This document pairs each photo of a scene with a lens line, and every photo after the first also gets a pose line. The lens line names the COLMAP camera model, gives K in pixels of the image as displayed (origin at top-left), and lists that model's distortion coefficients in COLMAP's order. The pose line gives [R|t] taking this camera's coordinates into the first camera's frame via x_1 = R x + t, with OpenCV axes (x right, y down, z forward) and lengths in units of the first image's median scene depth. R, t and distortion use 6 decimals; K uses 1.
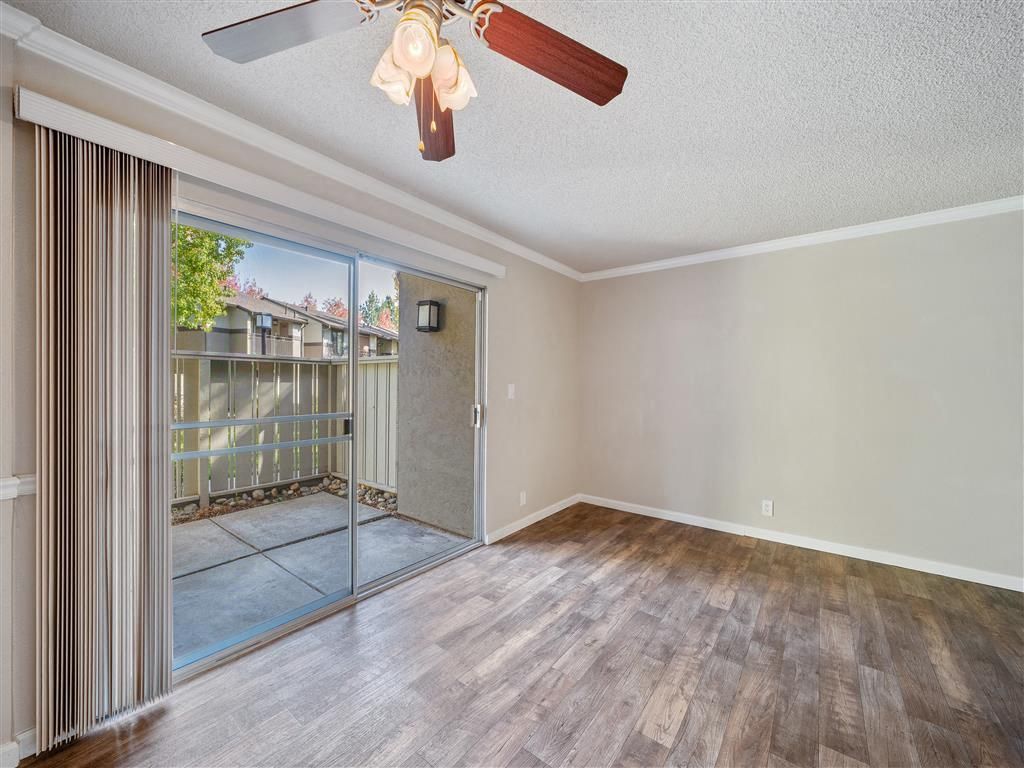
lens RADIAL K [[398.1, 0, 514.2], [0, 398.1, 387.7], [0, 0, 1]] dist [-0.013430, 0.000779]
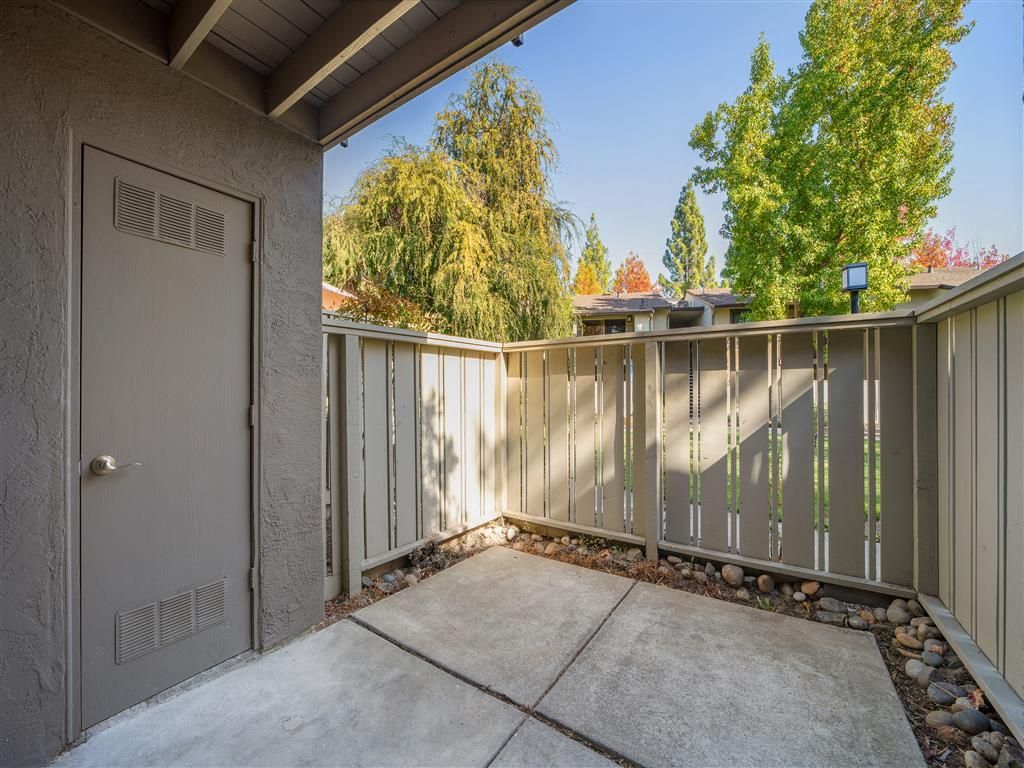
lens RADIAL K [[398.1, 0, 514.2], [0, 398.1, 387.7], [0, 0, 1]] dist [-0.013430, 0.000779]
pose [[0.067938, -0.019537, -0.997498, -0.107428], [-0.007742, 0.999768, -0.020109, 0.020699], [0.997659, 0.009089, 0.067771, 0.656327]]
